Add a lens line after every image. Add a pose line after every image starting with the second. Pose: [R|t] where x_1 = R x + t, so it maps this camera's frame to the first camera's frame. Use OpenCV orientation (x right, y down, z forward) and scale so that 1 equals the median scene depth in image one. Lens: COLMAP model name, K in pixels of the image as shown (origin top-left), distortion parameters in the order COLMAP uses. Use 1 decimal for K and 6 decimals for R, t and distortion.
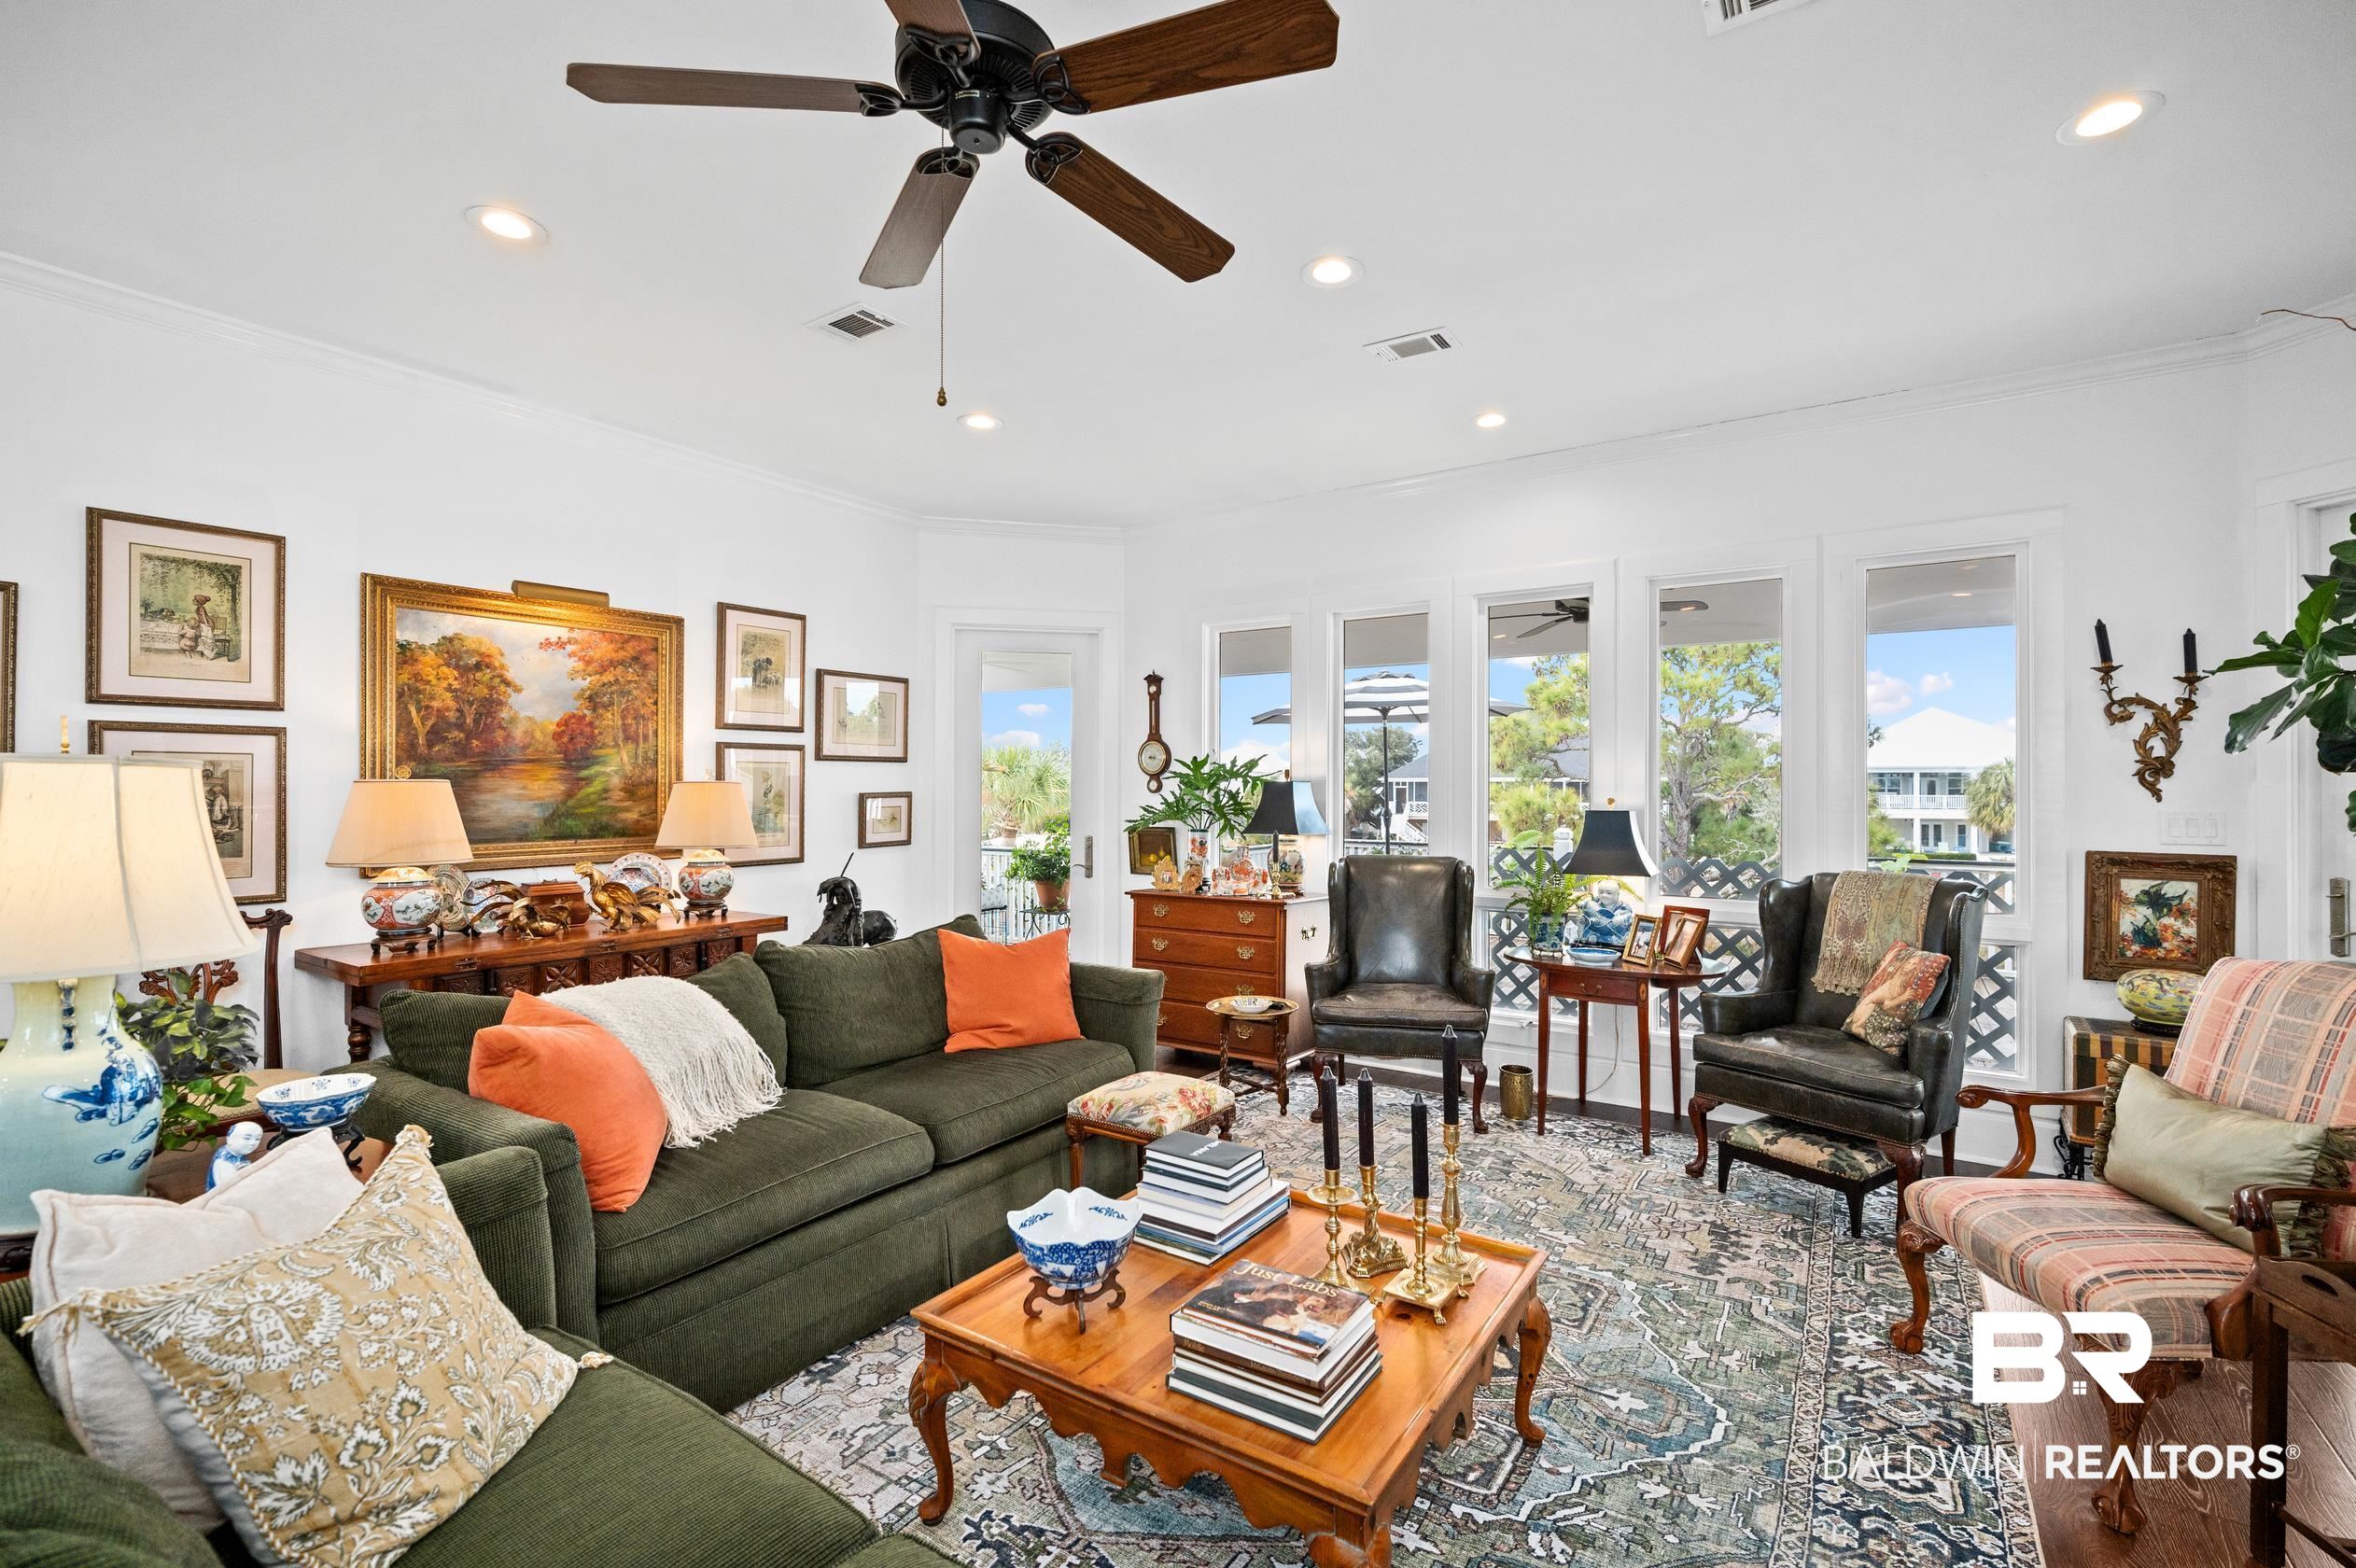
lens RADIAL K [[1032.3, 0, 1182.7], [0, 1032.3, 777.5], [0, 0, 1]] dist [0.003399, 0.000666]
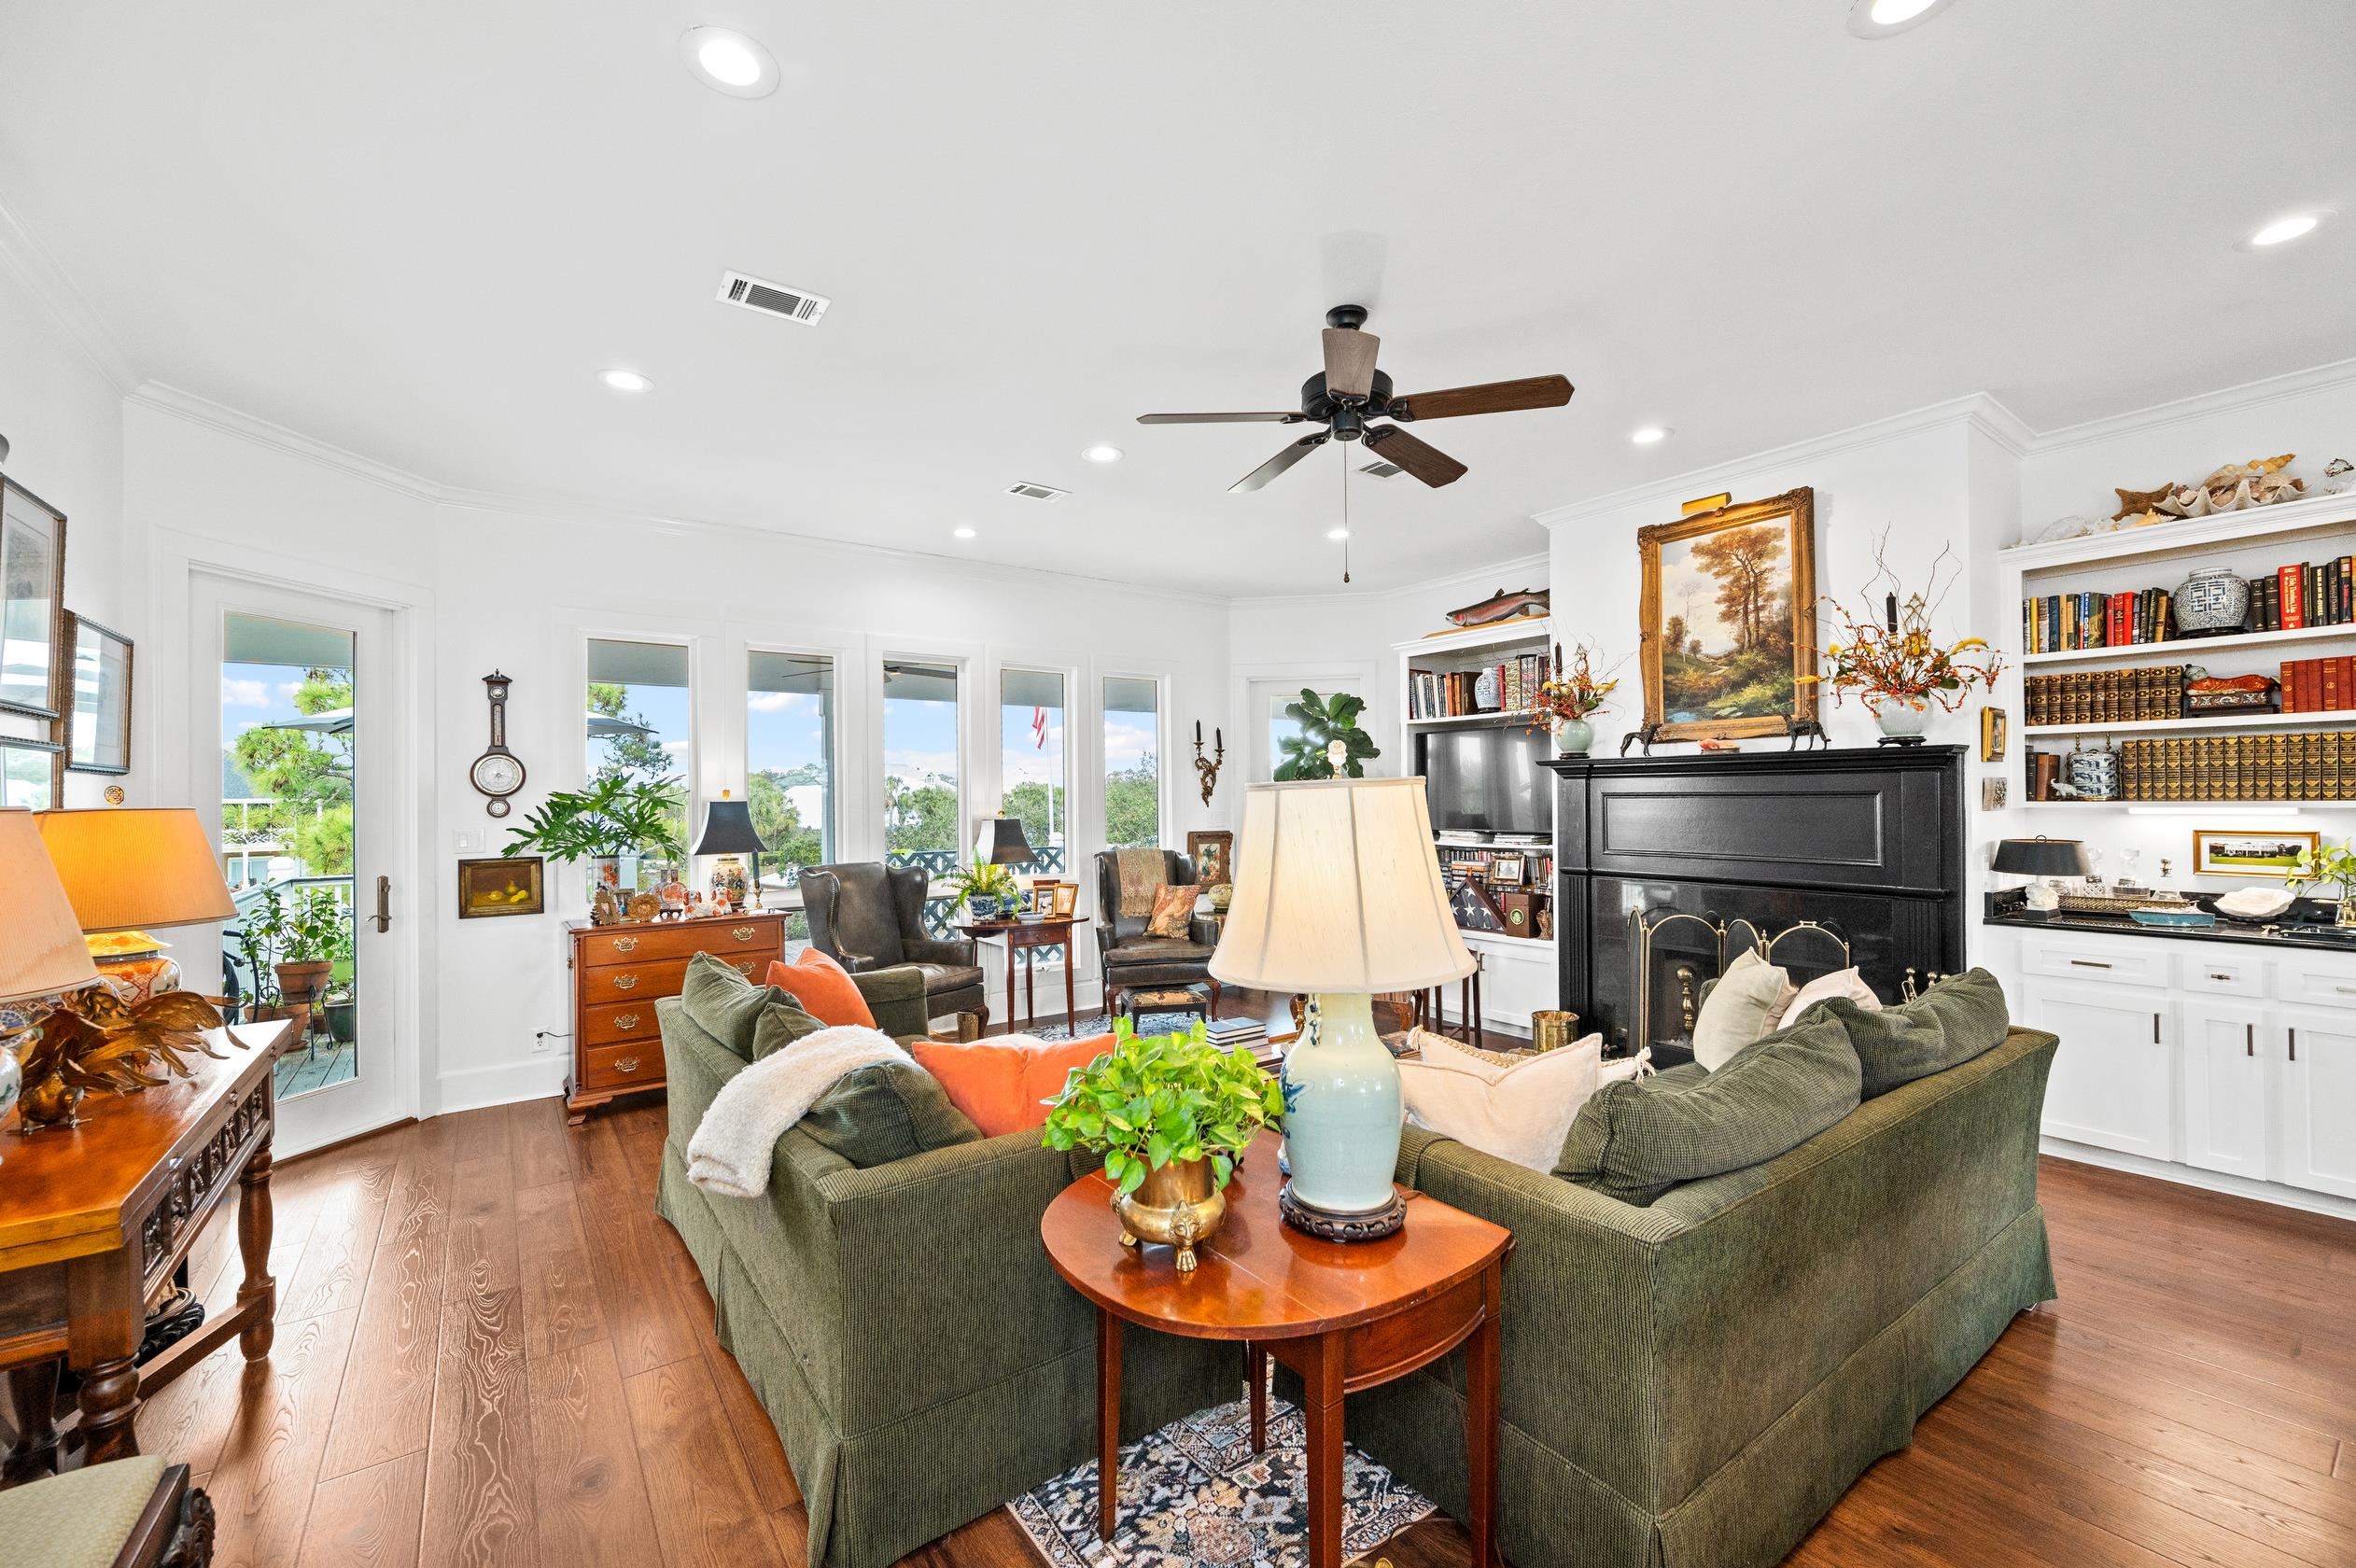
lens RADIAL K [[950.8, 0, 1177.4], [0, 950.8, 787.2], [0, 0, 1]] dist [0.002879, -0.000502]
pose [[0.346252, 0.005029, 0.938128, -0.805643], [0.003702, 0.999971, -0.006727, -0.003856], [-0.938134, 0.005802, 0.346223, 0.325057]]
